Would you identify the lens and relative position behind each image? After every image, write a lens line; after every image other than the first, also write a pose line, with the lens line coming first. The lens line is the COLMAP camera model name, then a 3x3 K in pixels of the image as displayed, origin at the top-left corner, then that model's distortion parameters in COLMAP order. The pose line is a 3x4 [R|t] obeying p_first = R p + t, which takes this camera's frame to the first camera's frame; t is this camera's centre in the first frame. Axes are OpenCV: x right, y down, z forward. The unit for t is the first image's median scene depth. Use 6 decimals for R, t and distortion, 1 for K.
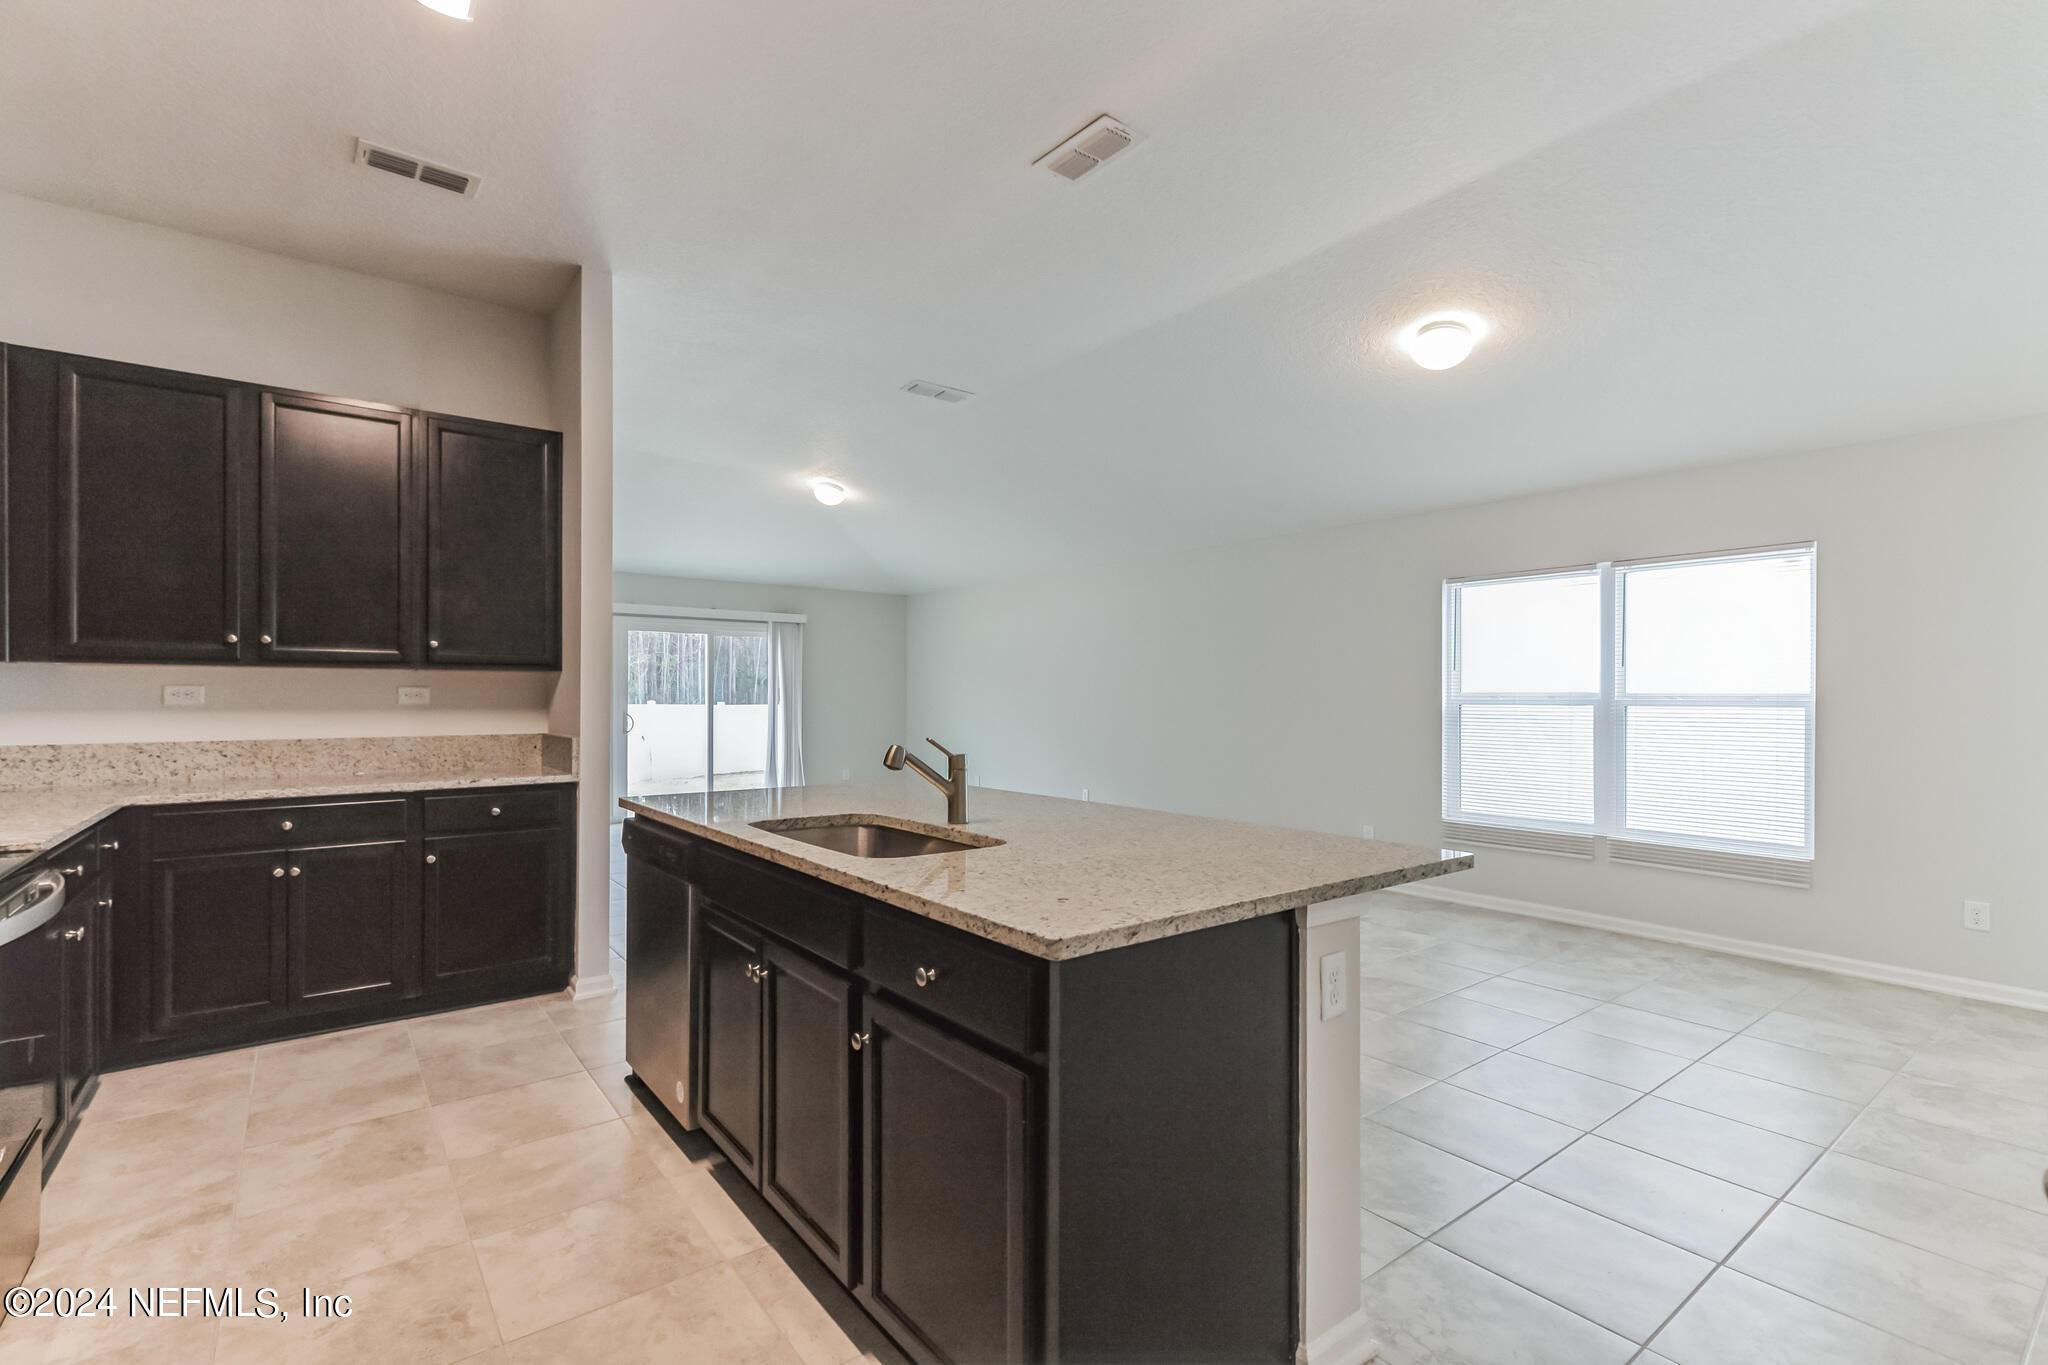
lens RADIAL K [[923.1, 0, 1009.5], [0, 923.1, 695.6], [0, 0, 1]] dist [0.004679, -0.000730]
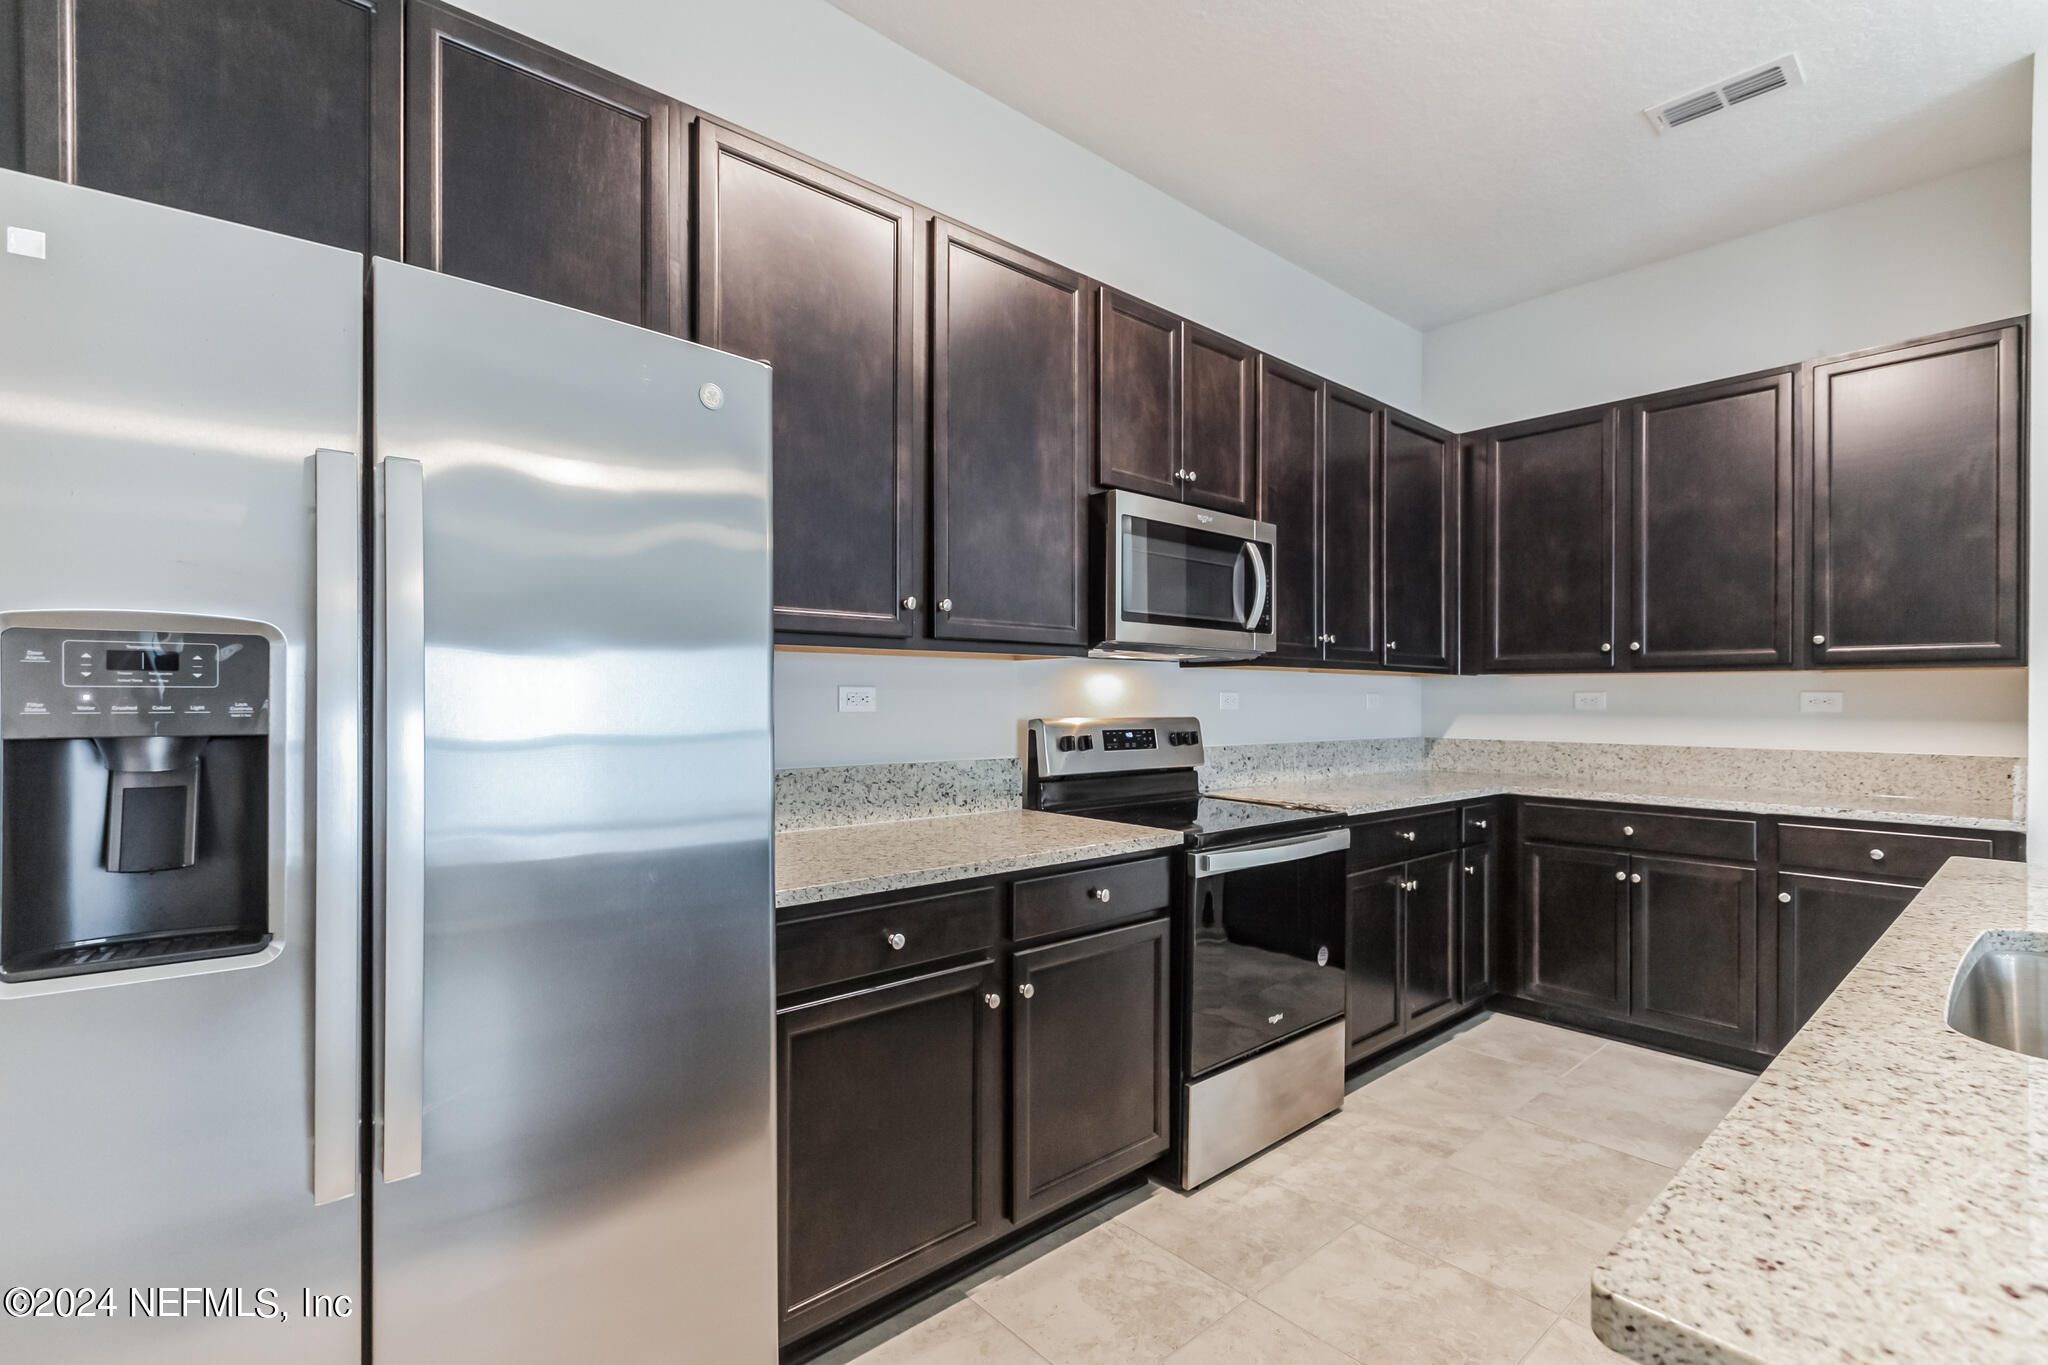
lens RADIAL K [[923.1, 0, 1026.7], [0, 923.1, 695.8], [0, 0, 1]] dist [0.004679, -0.000730]
pose [[0.075504, -0.004224, -0.997137, 0.160219], [-0.006003, 0.999971, -0.004691, 0.002843], [0.997127, 0.006340, 0.075476, 0.258693]]
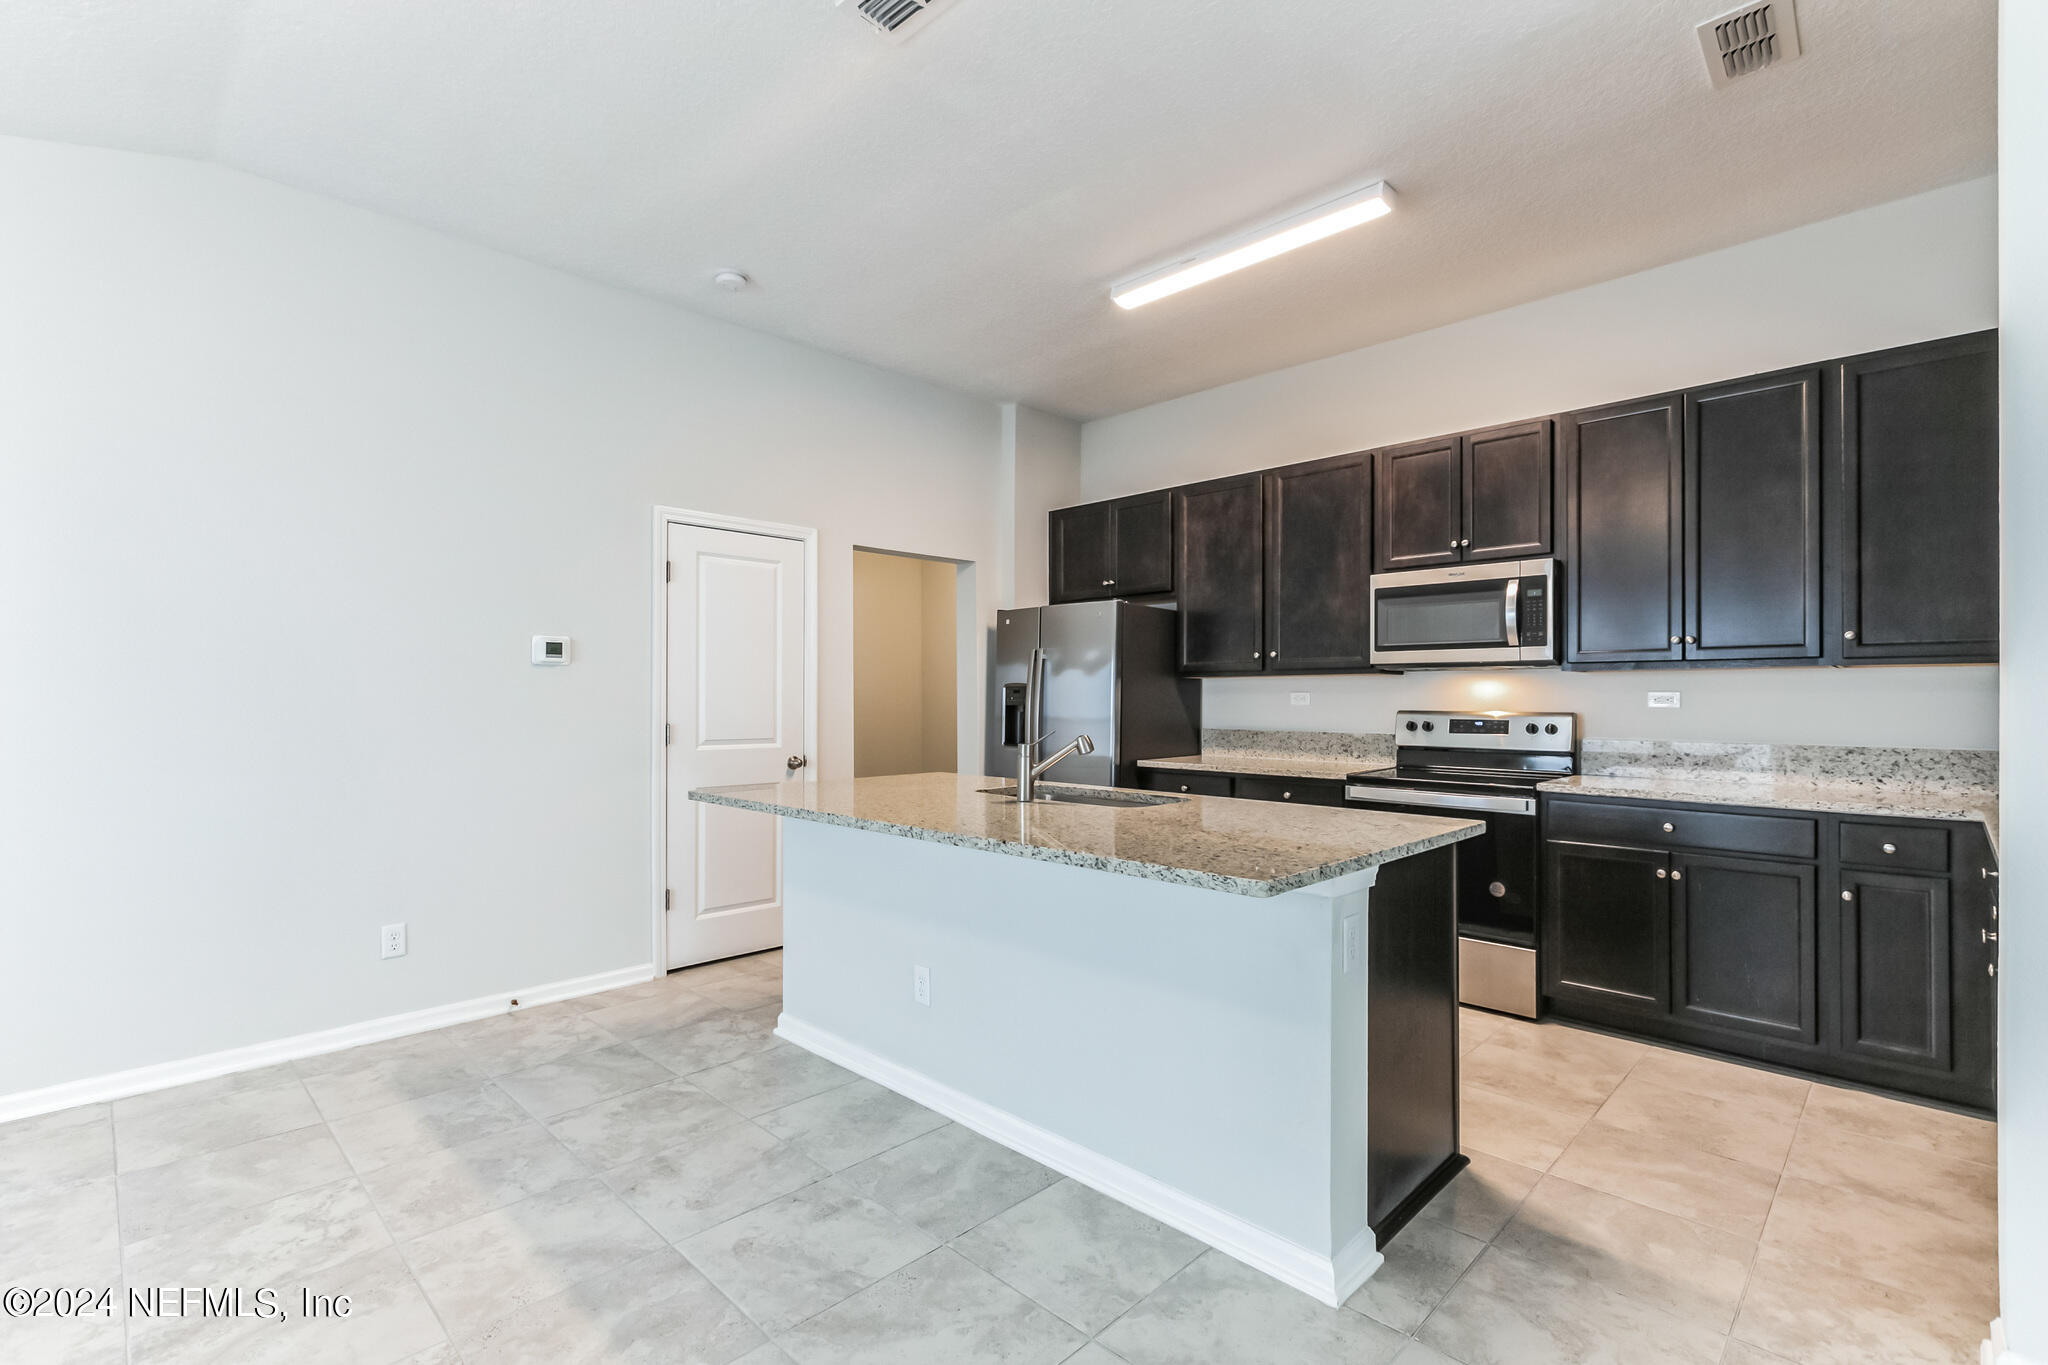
lens RADIAL K [[923.1, 0, 1012.3], [0, 923.1, 689.5], [0, 0, 1]] dist [0.004679, -0.000730]
pose [[-0.989418, -0.003523, -0.145052, 0.096724], [-0.002620, 0.999976, -0.006411, -0.000733], [0.145071, -0.005963, -0.989403, 1.535224]]
